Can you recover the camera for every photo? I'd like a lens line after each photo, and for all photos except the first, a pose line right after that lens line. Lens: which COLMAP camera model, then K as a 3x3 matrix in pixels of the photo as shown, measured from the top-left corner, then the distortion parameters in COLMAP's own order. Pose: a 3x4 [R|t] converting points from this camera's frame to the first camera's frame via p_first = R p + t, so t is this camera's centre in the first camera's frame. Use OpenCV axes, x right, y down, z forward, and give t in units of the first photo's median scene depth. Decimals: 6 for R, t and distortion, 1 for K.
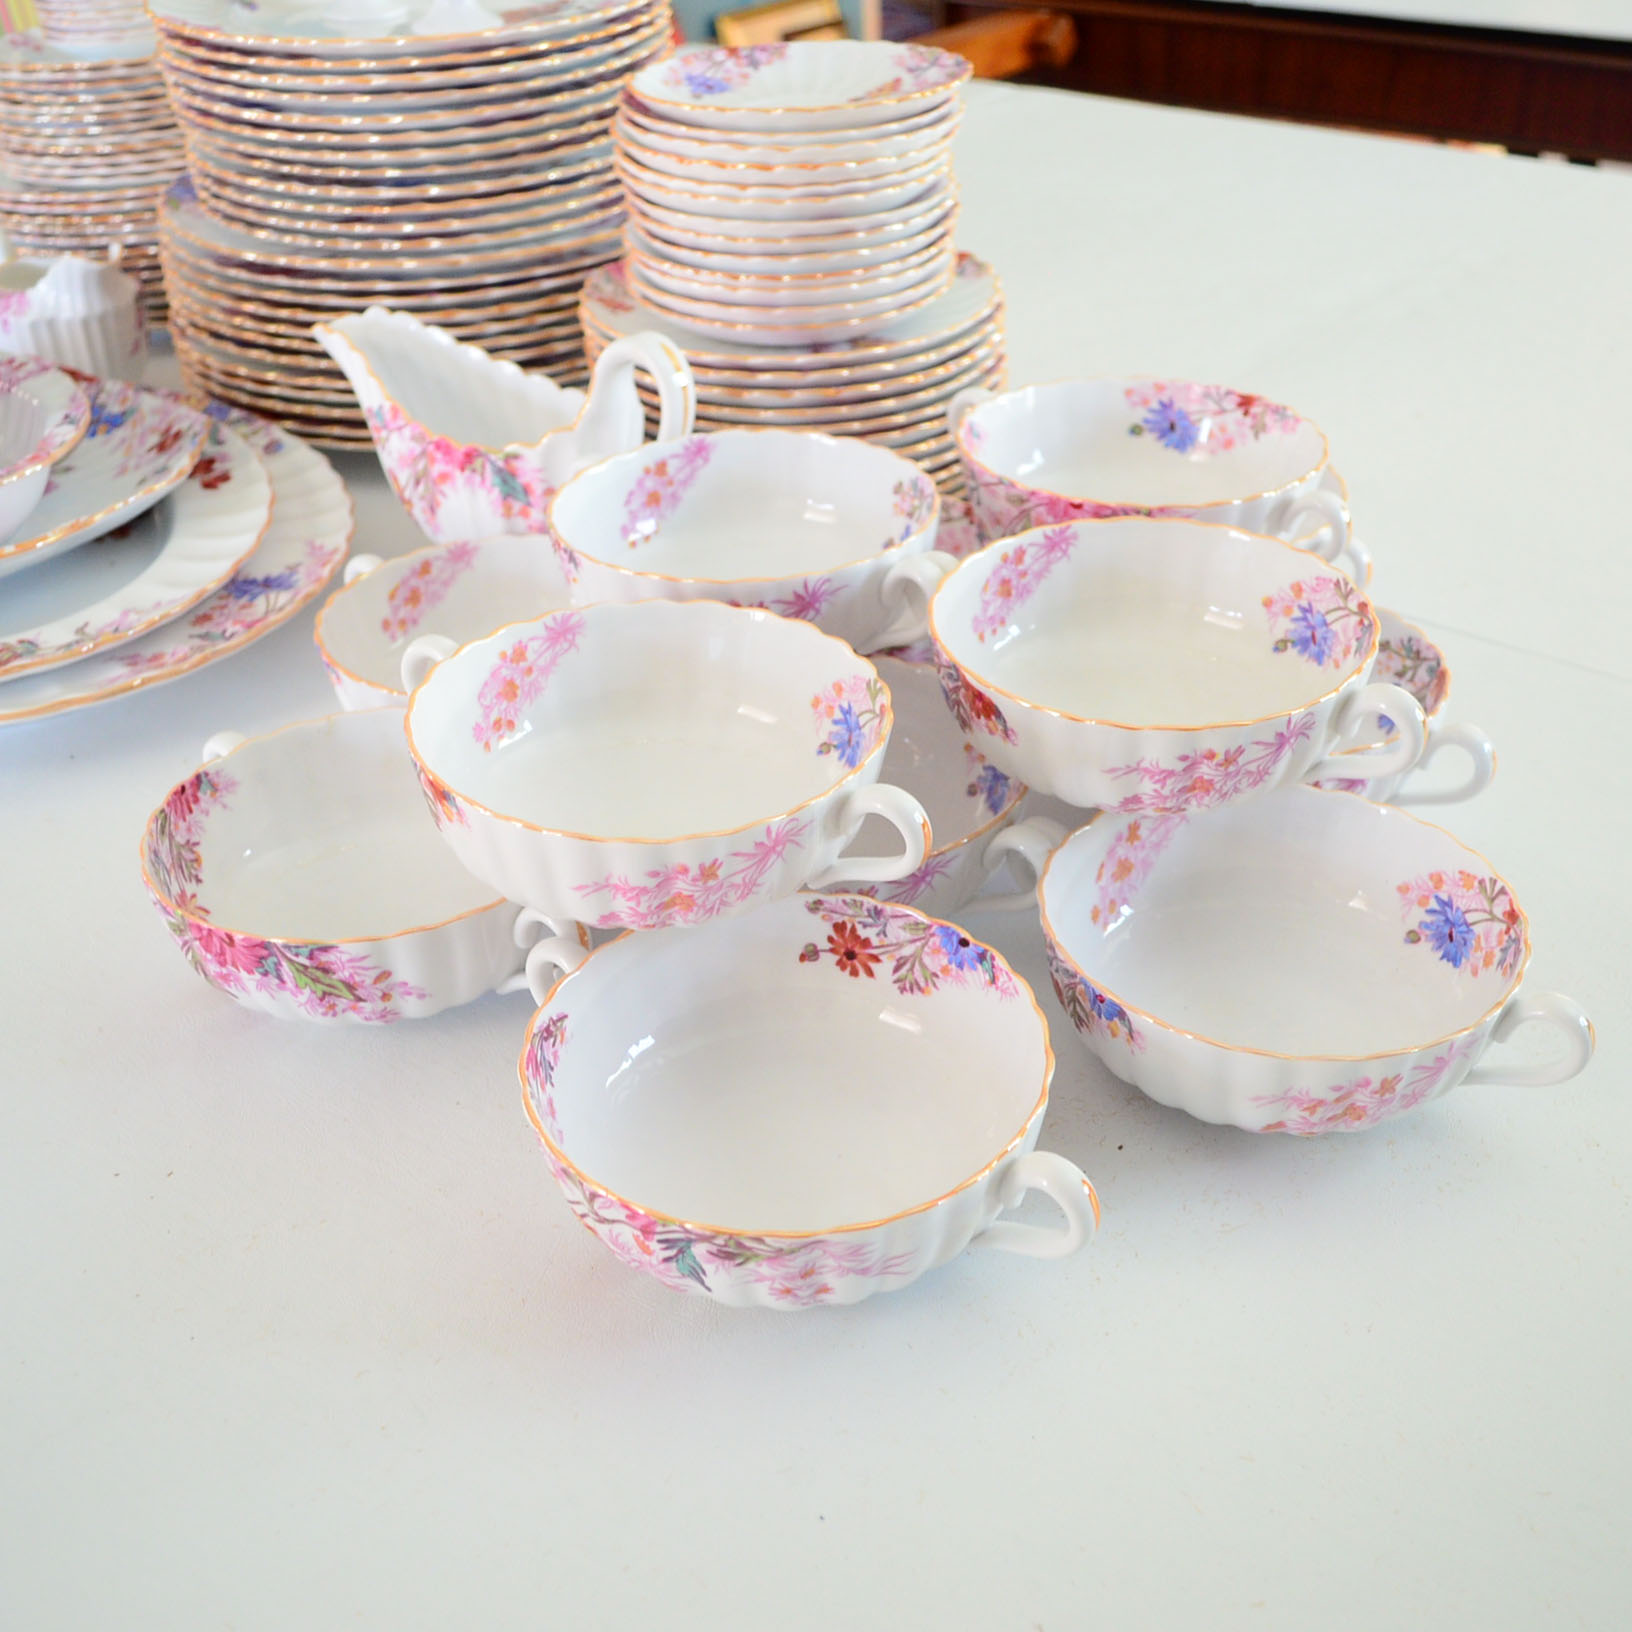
lens RADIAL K [[1844.1, 0, 816.0], [0, 1844.1, 816.0], [0, 0, 1]] dist [-0.019529, -0.003029]
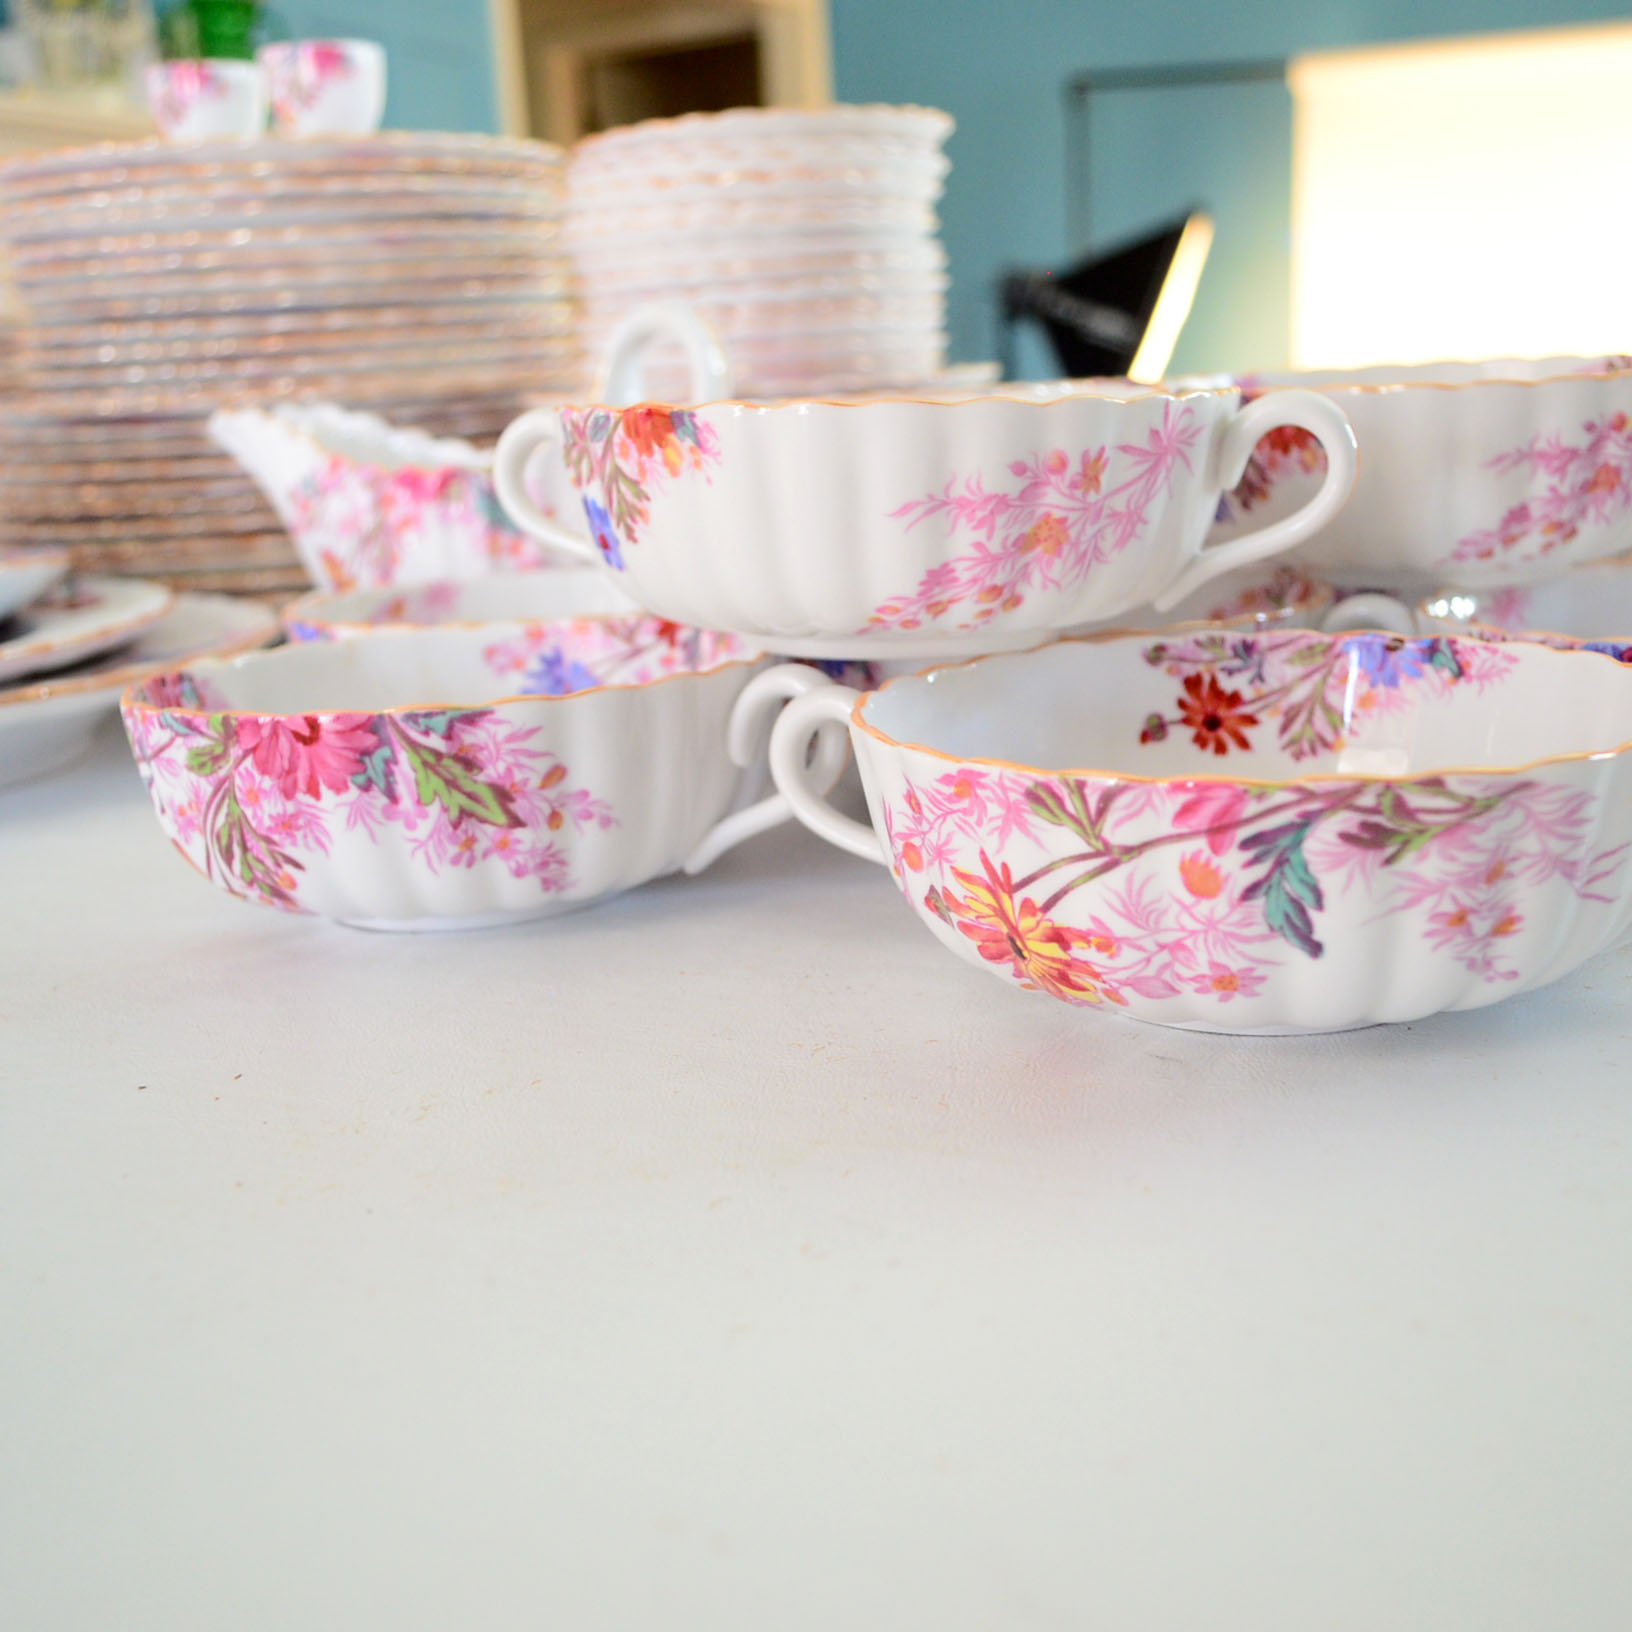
lens RADIAL K [[1844.1, 0, 816.0], [0, 1844.1, 816.0], [0, 0, 1]] dist [-0.019529, -0.003029]
pose [[0.981117, -0.079842, 0.176166, -0.259216], [0.133923, 0.937589, -0.320923, 0.318212], [-0.139548, 0.338456, 0.930577, 0.391273]]
